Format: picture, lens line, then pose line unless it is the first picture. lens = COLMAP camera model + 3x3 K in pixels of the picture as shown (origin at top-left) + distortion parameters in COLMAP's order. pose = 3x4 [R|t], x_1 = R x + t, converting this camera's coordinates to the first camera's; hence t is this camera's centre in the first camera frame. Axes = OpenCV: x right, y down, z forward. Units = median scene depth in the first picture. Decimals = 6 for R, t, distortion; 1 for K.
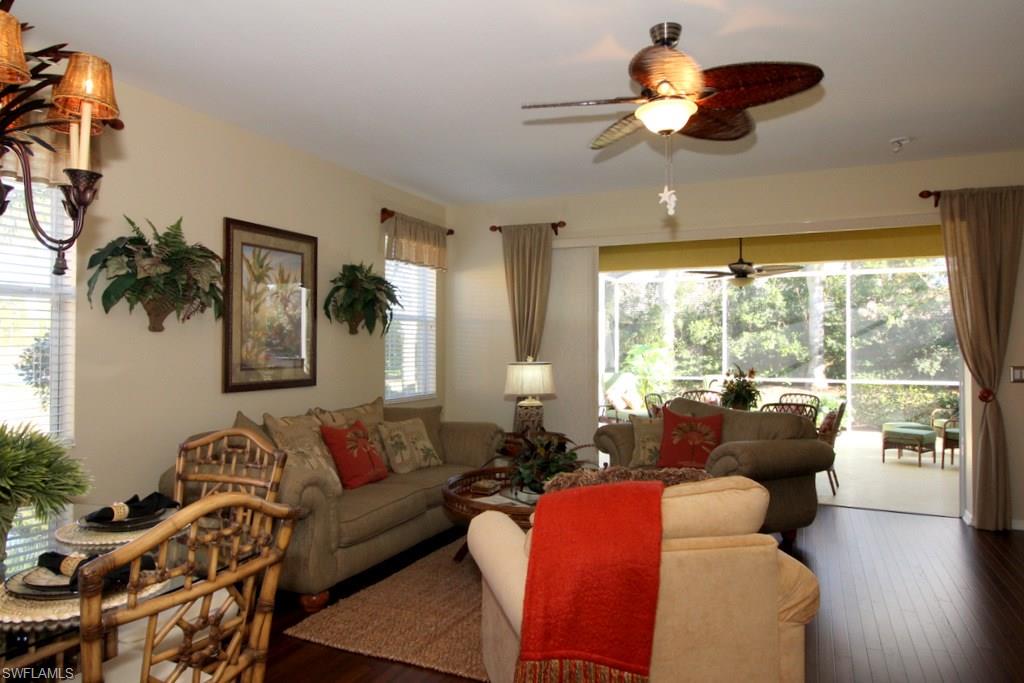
lens RADIAL K [[669.0, 0, 510.5], [0, 669.0, 339.0], [0, 0, 1]] dist [0.000380, -0.001613]
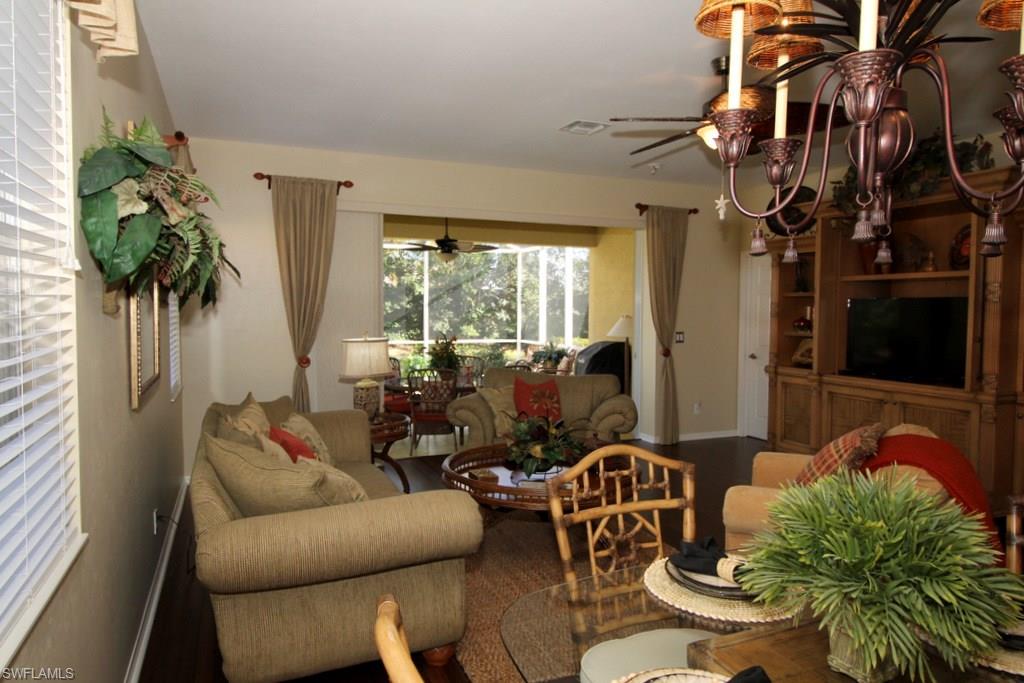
lens RADIAL K [[653.4, 0, 512.0], [0, 653.4, 341.5], [0, 0, 1]] dist [0.000688, -0.003678]
pose [[0.679178, -0.035279, 0.733125, -0.314131], [-0.013307, 0.998088, 0.060358, -0.011369], [-0.733853, -0.050750, 0.677410, 0.166398]]
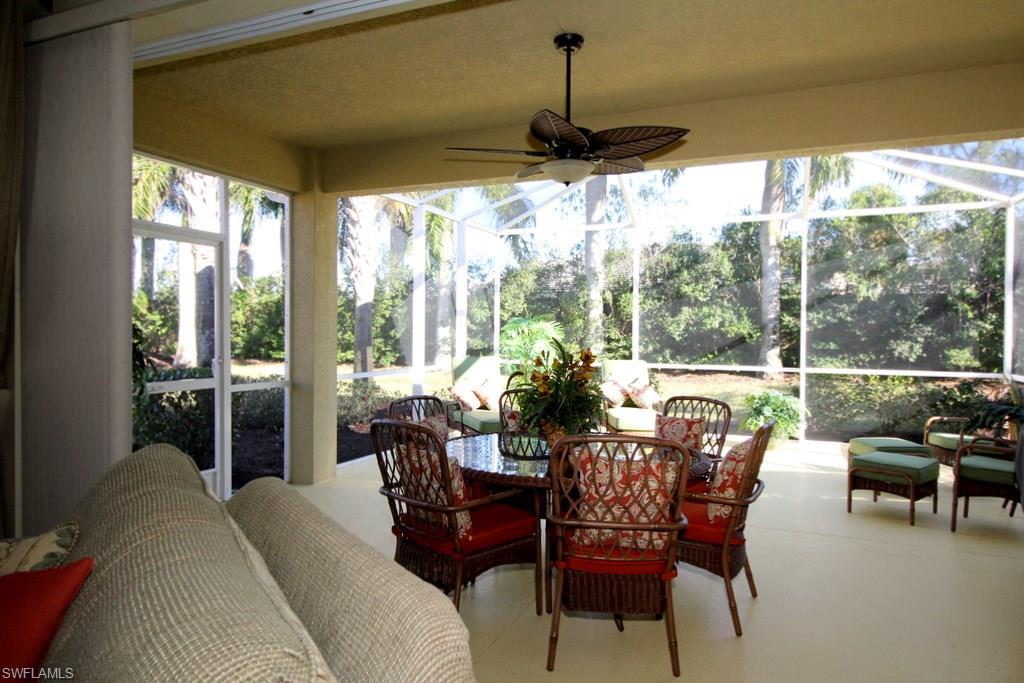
lens RADIAL K [[645.4, 0, 512.0], [0, 645.4, 341.5], [0, 0, 1]] dist [0.005387, -0.002390]
pose [[0.999663, 0.006044, 0.025266, 0.250931], [-0.006781, 0.999551, 0.029186, 0.021397], [-0.025078, -0.029348, 0.999255, 0.453171]]
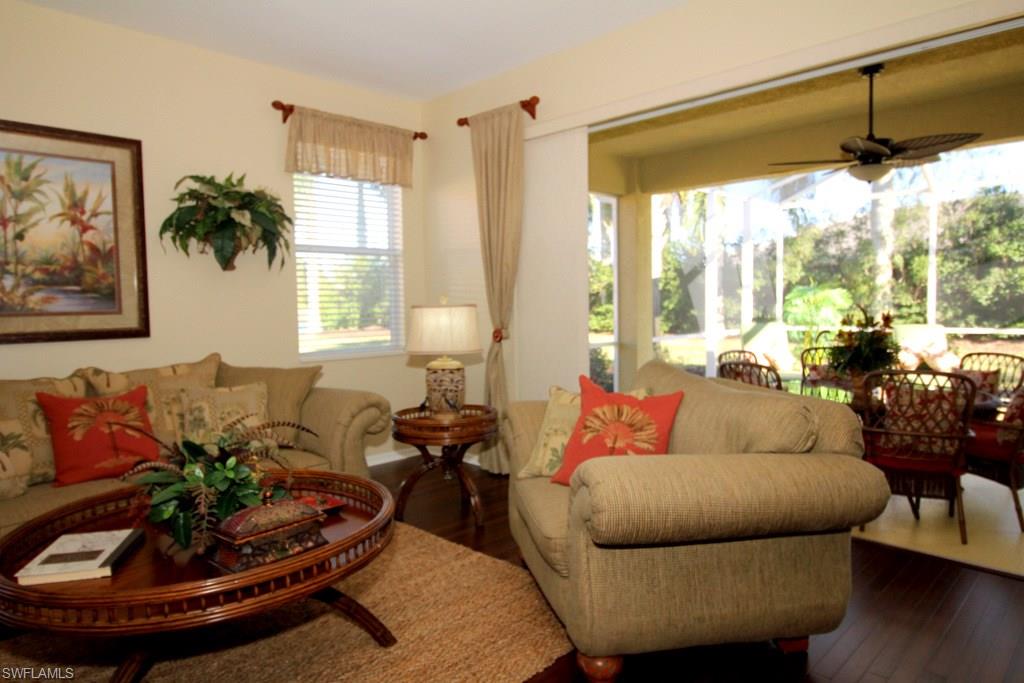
lens RADIAL K [[645.4, 0, 512.0], [0, 645.4, 341.5], [0, 0, 1]] dist [0.005387, -0.002390]
pose [[0.935827, 0.005005, -0.352424, 0.209853], [0.021282, 0.997272, 0.070676, 0.018110], [0.351816, -0.073641, 0.933168, 0.267244]]
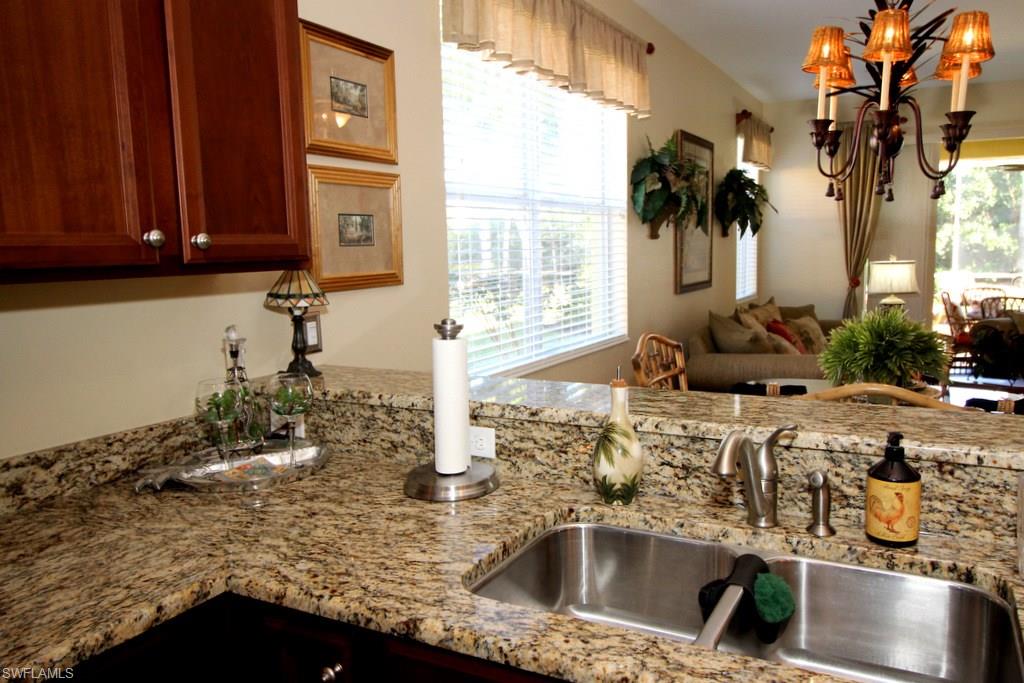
lens RADIAL K [[688.1, 0, 512.0], [0, 688.1, 341.5], [0, 0, 1]] dist [0.002718, -0.000188]
pose [[0.992722, 0.001836, -0.120418, -0.278558], [0.016488, 0.988397, 0.150995, -0.008683], [0.119298, -0.151882, 0.981173, -0.085017]]
